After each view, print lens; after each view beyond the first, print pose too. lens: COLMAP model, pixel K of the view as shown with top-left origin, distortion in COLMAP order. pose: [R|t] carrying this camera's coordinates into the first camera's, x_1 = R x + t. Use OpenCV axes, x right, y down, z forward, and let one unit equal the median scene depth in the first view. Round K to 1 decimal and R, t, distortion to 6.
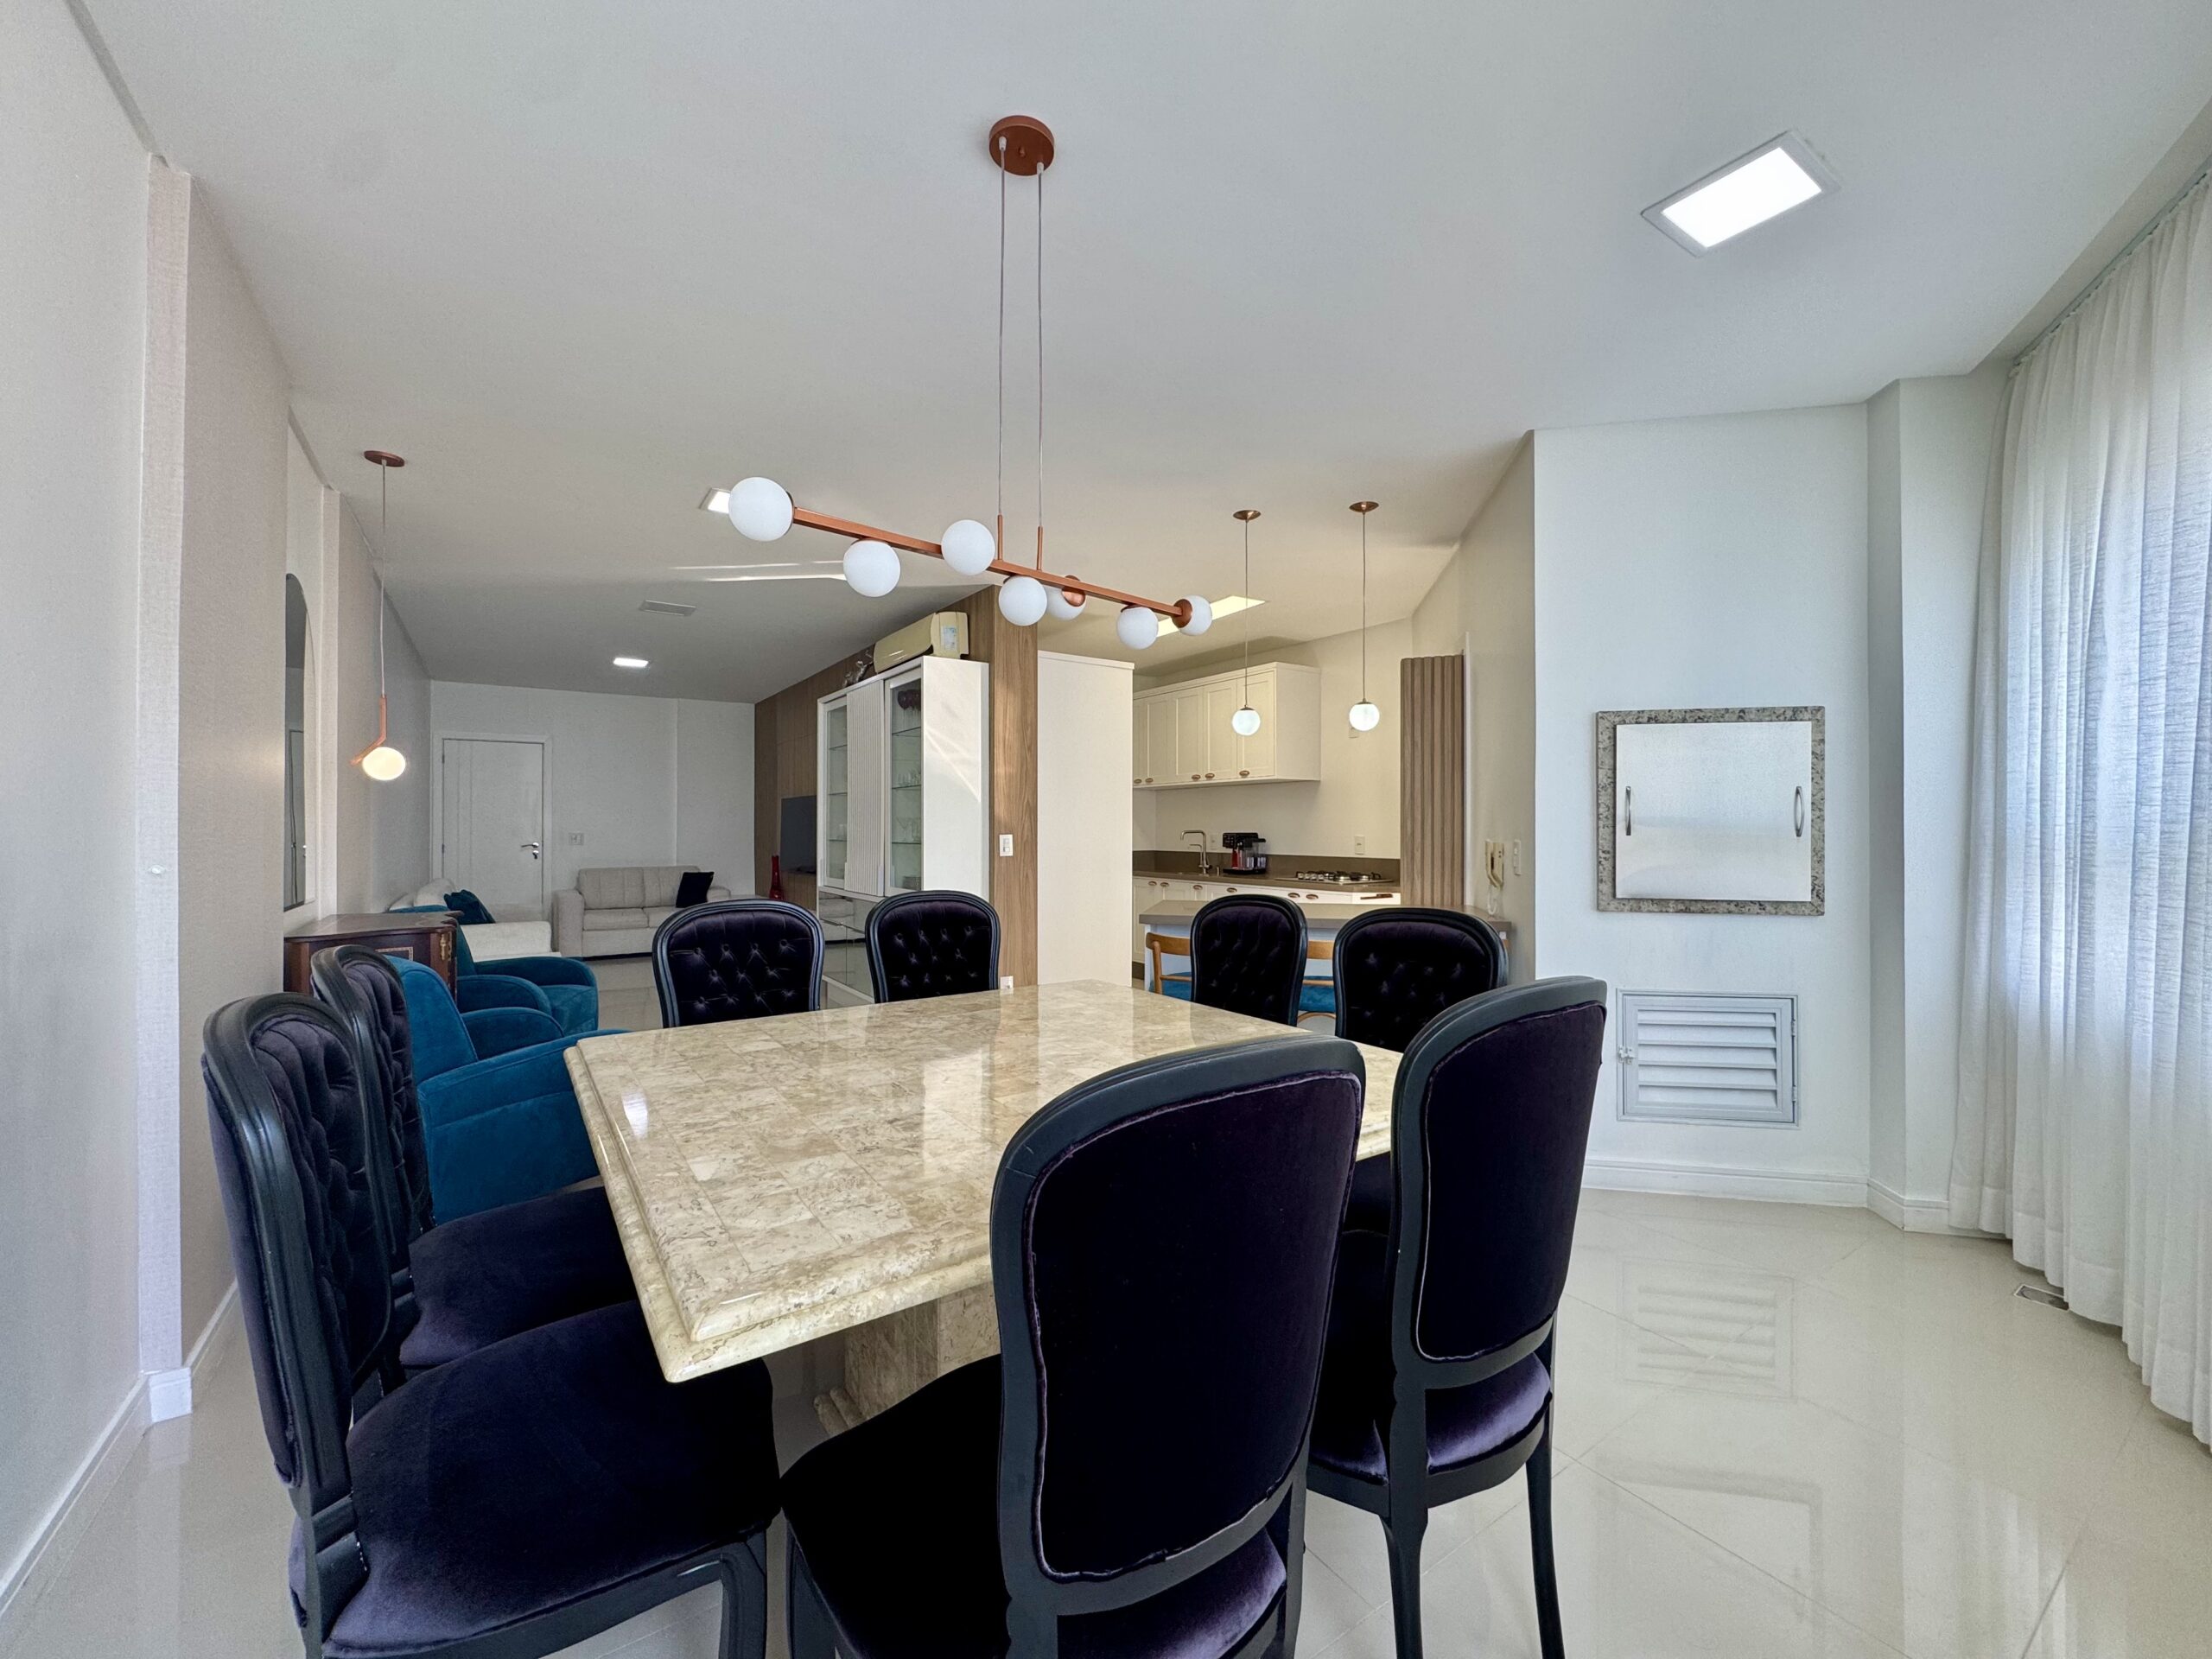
lens RADIAL K [[875.4, 0, 1110.1], [0, 875.4, 830.1], [0, 0, 1]] dist [-0.006461, 0.000839]
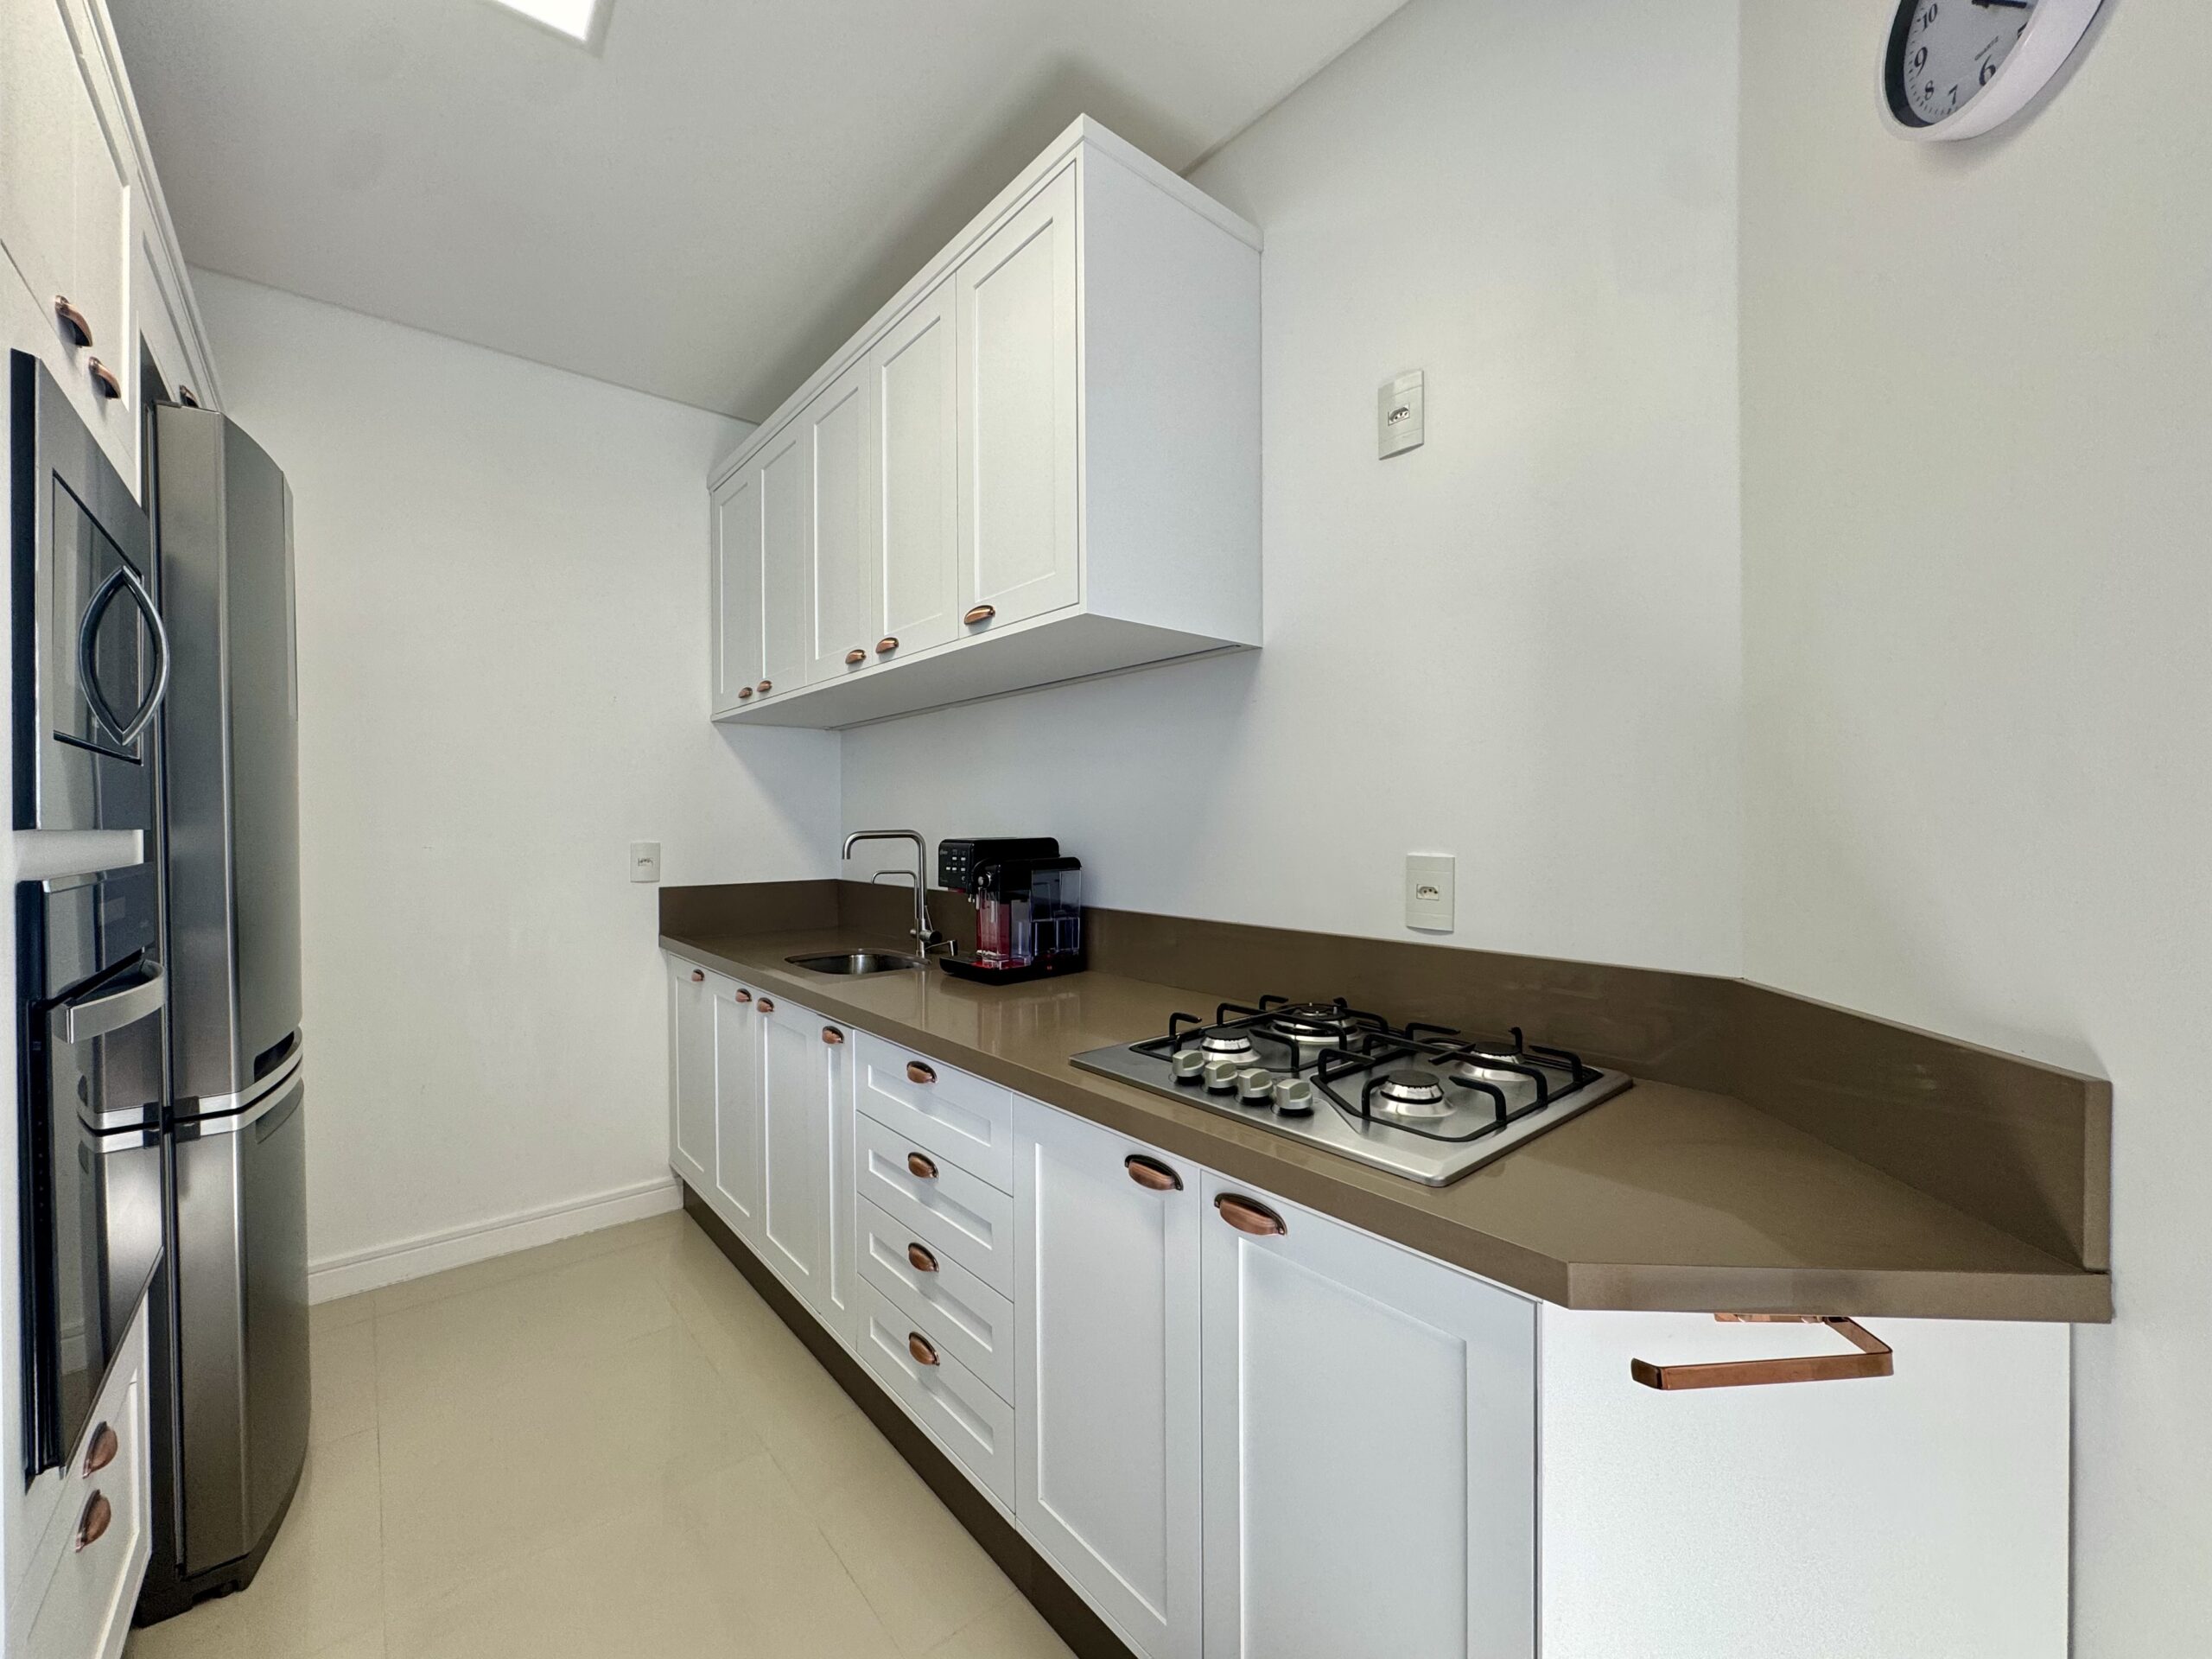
lens RADIAL K [[875.4, 0, 1109.0], [0, 875.4, 832.0], [0, 0, 1]] dist [-0.006461, 0.000839]
pose [[0.994666, -0.005694, 0.102993, 0.098115], [0.005084, 0.999968, 0.006189, -0.000694], [-0.103025, -0.005633, 0.994663, 0.437260]]
